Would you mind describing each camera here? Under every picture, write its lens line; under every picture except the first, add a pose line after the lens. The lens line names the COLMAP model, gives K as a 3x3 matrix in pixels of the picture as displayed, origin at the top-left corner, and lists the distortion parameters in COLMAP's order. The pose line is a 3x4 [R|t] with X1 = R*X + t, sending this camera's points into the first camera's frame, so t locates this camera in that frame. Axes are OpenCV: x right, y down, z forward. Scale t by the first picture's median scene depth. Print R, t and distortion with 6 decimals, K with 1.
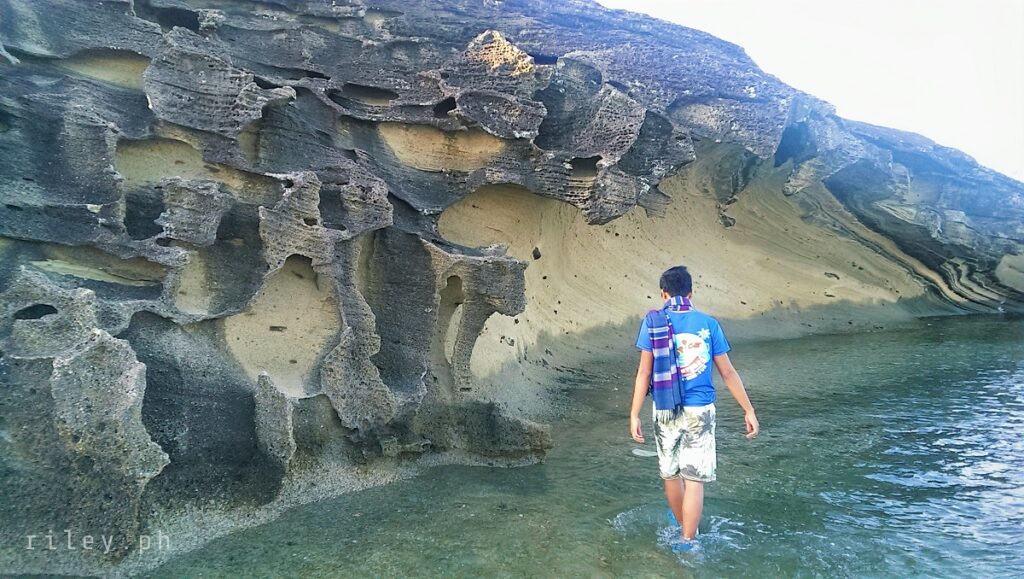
lens RADIAL K [[758.4, 0, 520.2], [0, 758.4, 282.0], [0, 0, 1]] dist [0.097208, -0.143808]
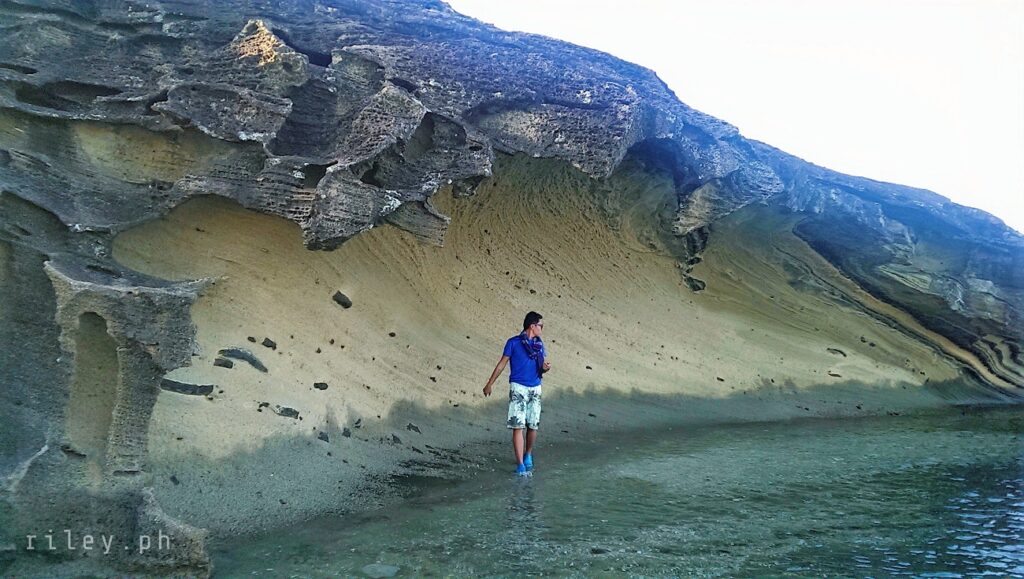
lens RADIAL K [[755.2, 0, 523.2], [0, 755.2, 280.8], [0, 0, 1]] dist [0.097591, -0.139864]
pose [[0.995877, 0.013230, -0.089742, 0.310900], [-0.022551, 0.994357, -0.103661, 0.023004], [0.087864, 0.105257, 0.990556, 0.242124]]
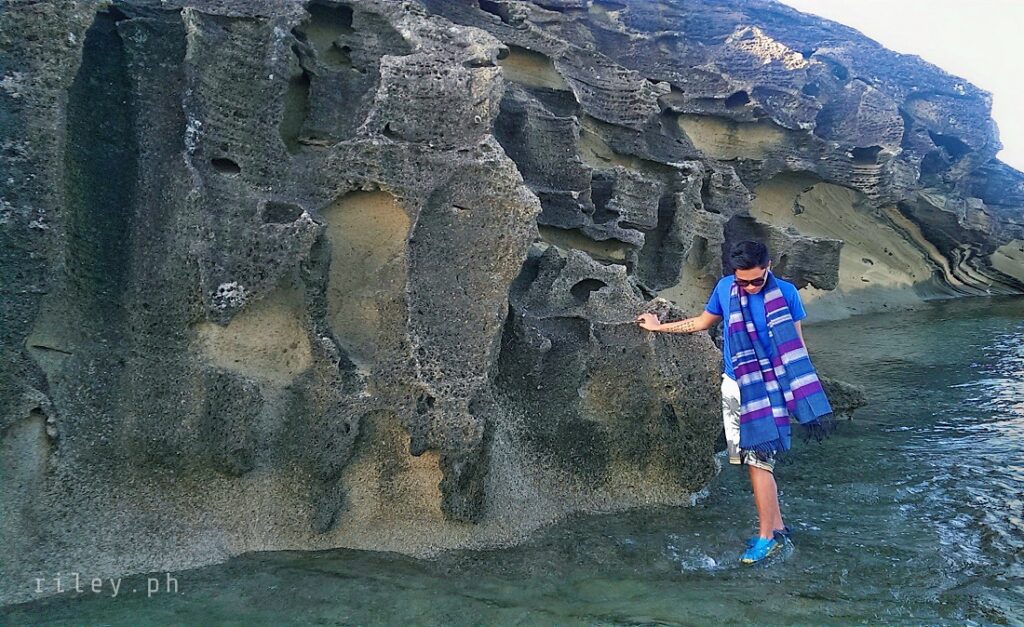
lens RADIAL K [[821.2, 0, 552.0], [0, 821.2, 316.6], [0, 0, 1]] dist [0.087153, -0.156302]
pose [[0.986115, -0.025860, 0.164037, -0.496534], [0.018395, 0.998732, 0.046863, 0.015287], [-0.165040, -0.043195, 0.985340, -0.111024]]
